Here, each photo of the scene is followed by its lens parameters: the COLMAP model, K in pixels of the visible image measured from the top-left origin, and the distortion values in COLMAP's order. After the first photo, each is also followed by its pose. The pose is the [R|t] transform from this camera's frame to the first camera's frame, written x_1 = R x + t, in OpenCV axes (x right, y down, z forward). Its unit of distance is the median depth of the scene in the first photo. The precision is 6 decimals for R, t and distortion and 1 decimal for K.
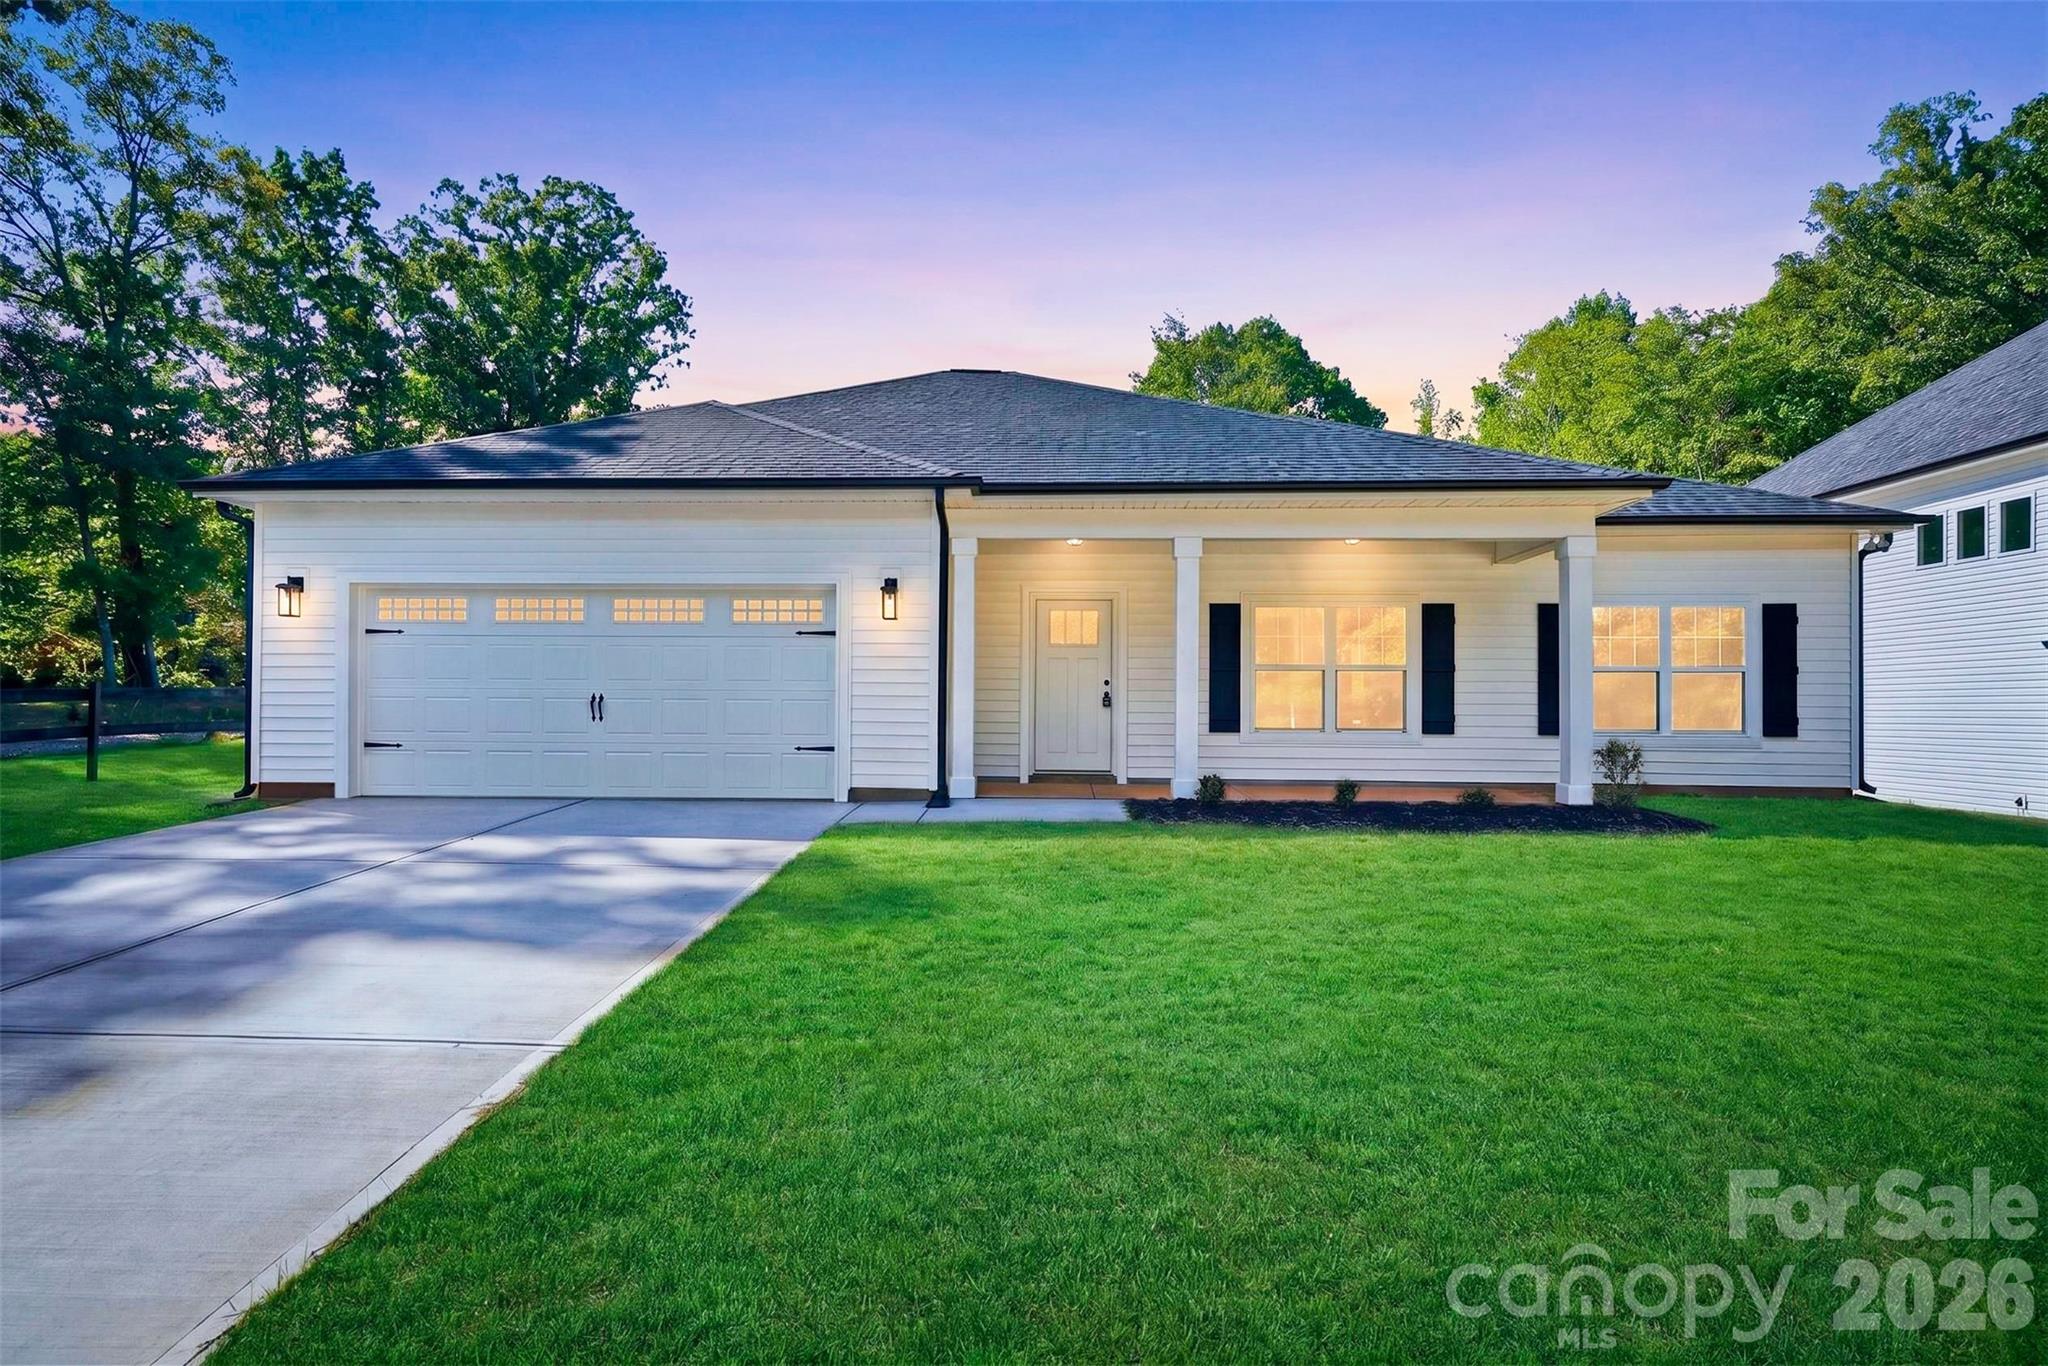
lens RADIAL K [[989.8, 0, 1024.0], [0, 989.8, 683.0], [0, 0, 1]] dist [0.013706, 0.000651]
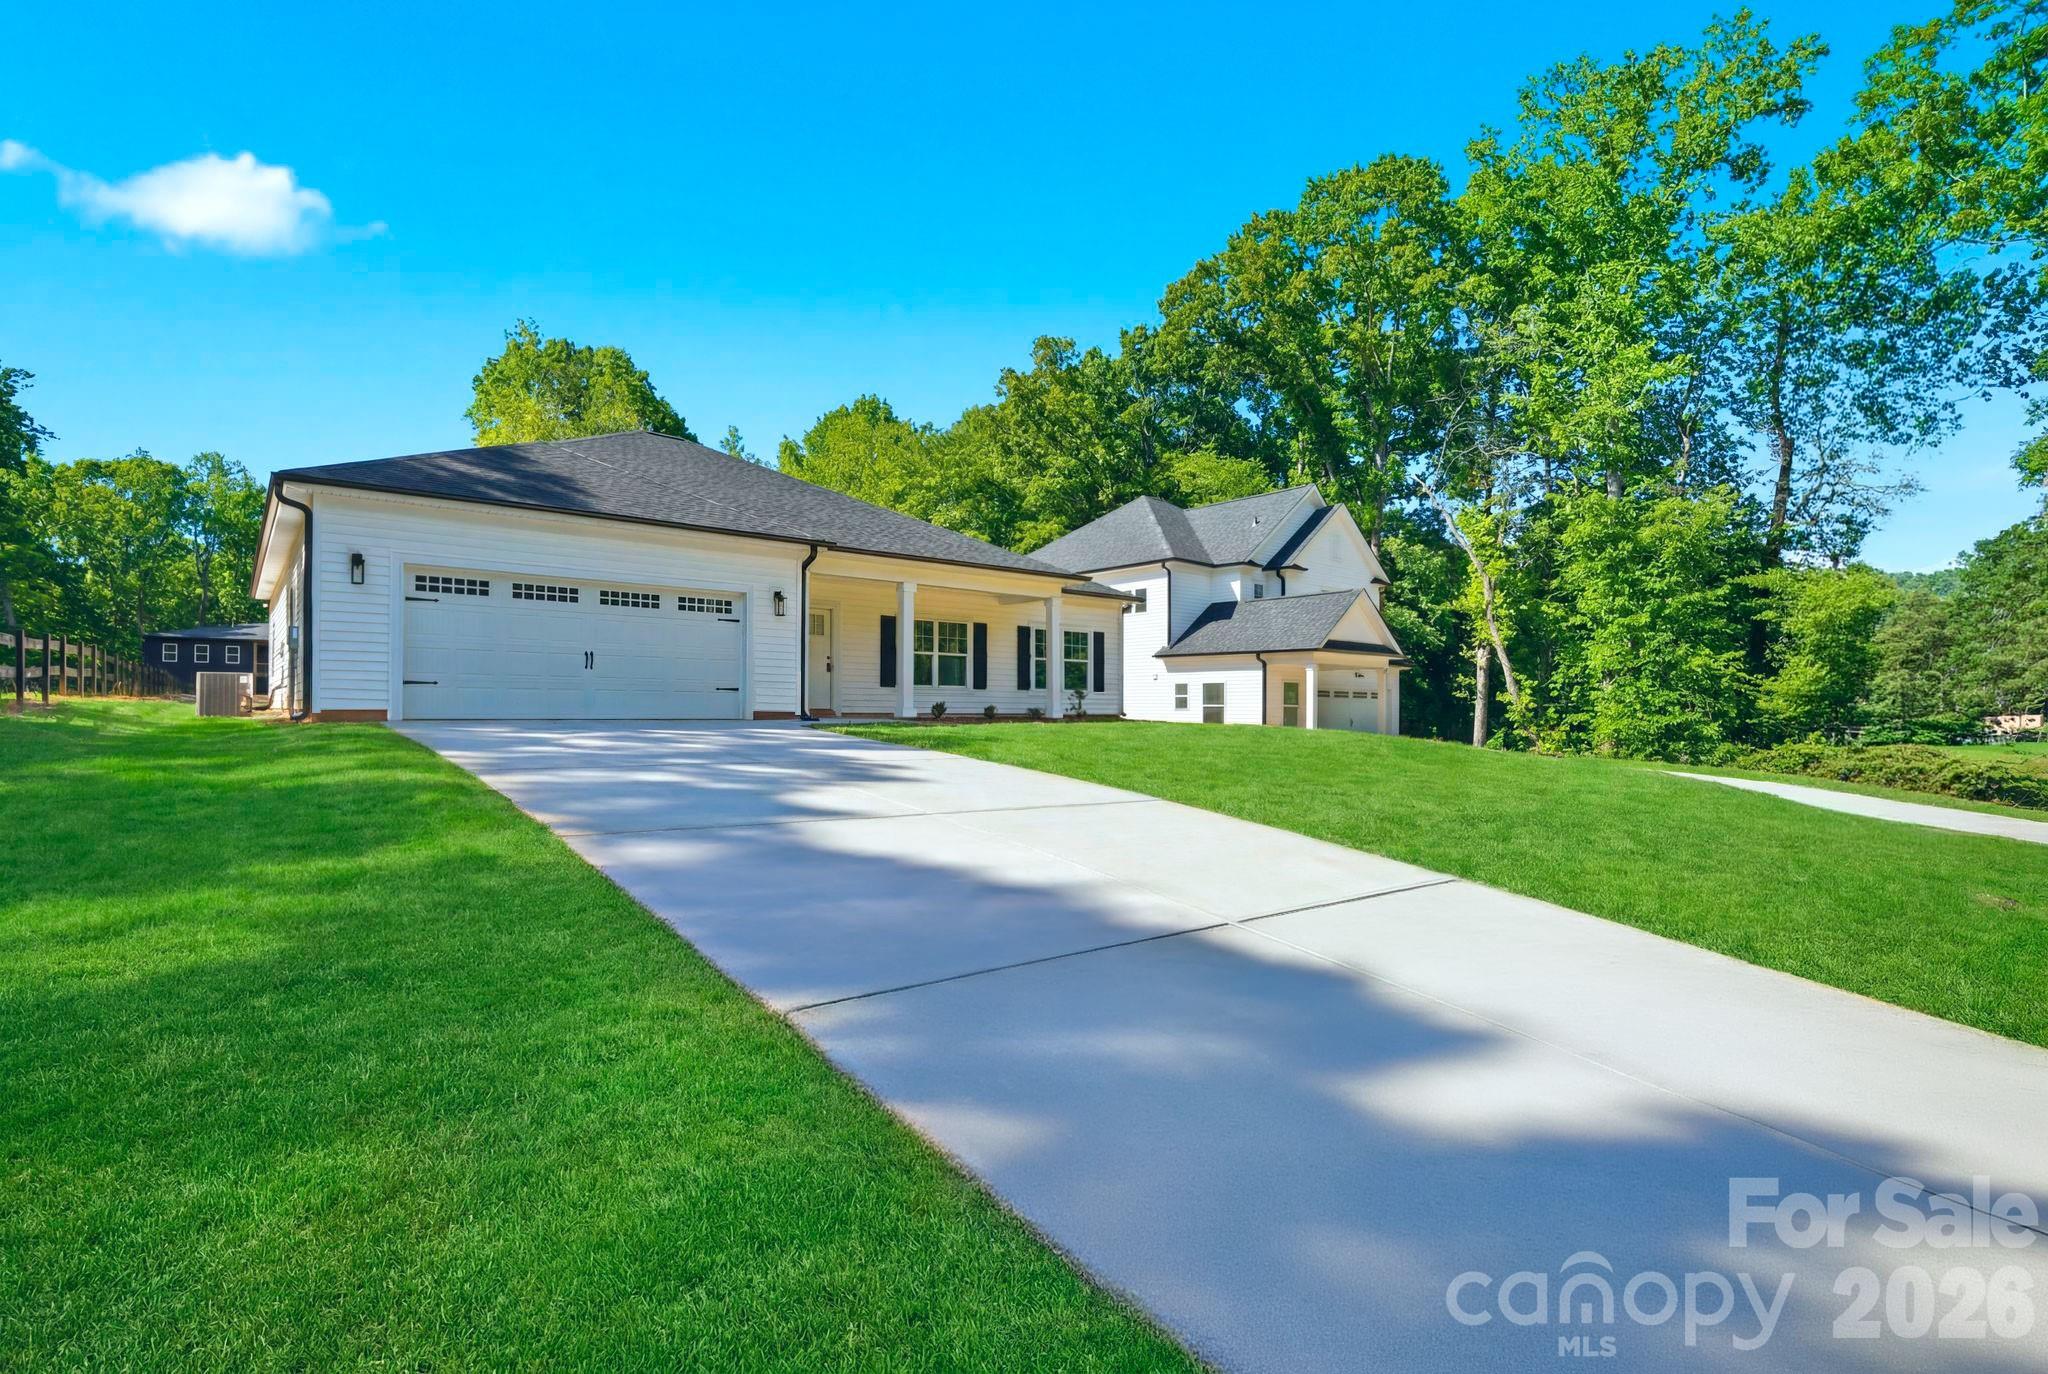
lens RADIAL K [[974.8, 0, 1024.0], [0, 974.8, 687.0], [0, 0, 1]] dist [-0.000323, -0.000092]
pose [[0.723557, 0.008219, 0.690216, -0.260836], [-0.006130, 0.999966, -0.005482, 0.018145], [-0.690238, -0.000264, 0.723583, -0.143402]]
